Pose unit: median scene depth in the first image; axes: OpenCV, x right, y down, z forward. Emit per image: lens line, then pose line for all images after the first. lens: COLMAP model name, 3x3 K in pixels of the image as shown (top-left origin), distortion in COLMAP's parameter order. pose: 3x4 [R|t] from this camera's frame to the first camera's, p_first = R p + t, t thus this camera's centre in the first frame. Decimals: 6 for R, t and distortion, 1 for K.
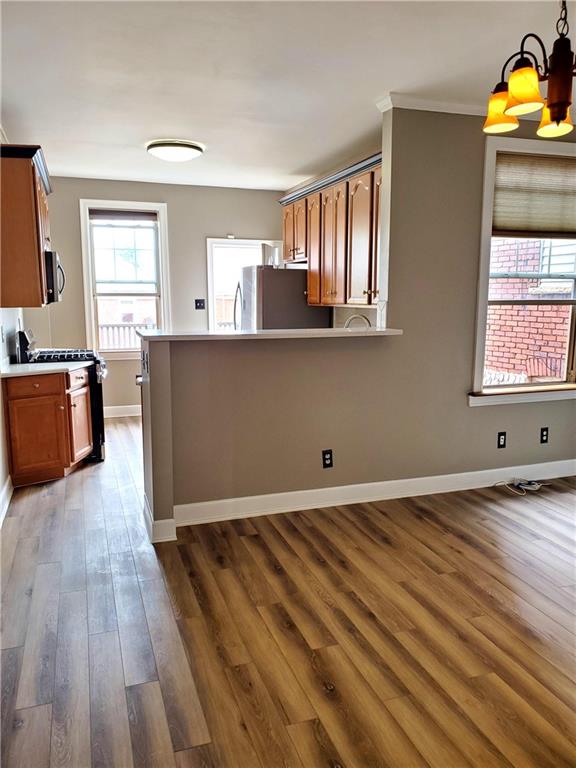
lens RADIAL K [[596.7, 0, 288.0], [0, 596.7, 384.0], [0, 0, 1]] dist [0.030957, -0.002671]
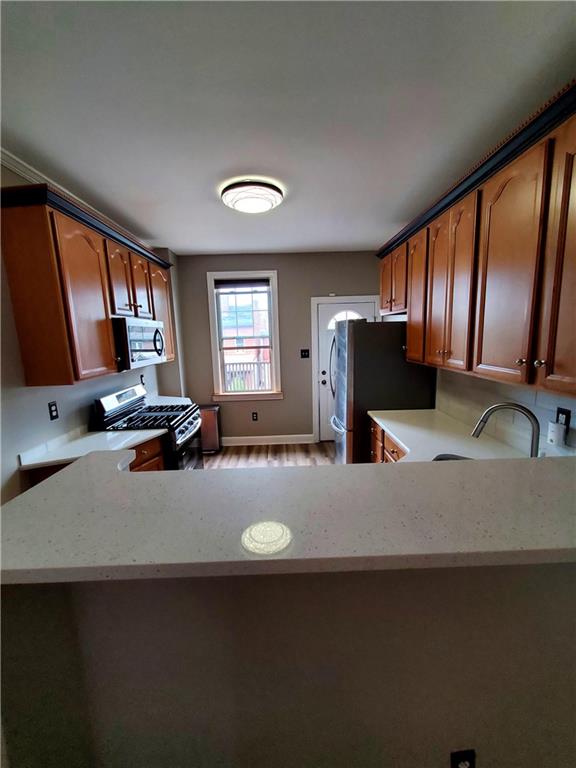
lens RADIAL K [[300.1, 0, 284.2], [0, 300.1, 381.1], [0, 0, 1]] dist [0.001076, 0.000142]
pose [[0.948784, 0.018710, -0.315370, 0.001194], [-0.015331, 0.999795, 0.013190, -0.094474], [0.315553, -0.007680, 0.948877, 0.457726]]
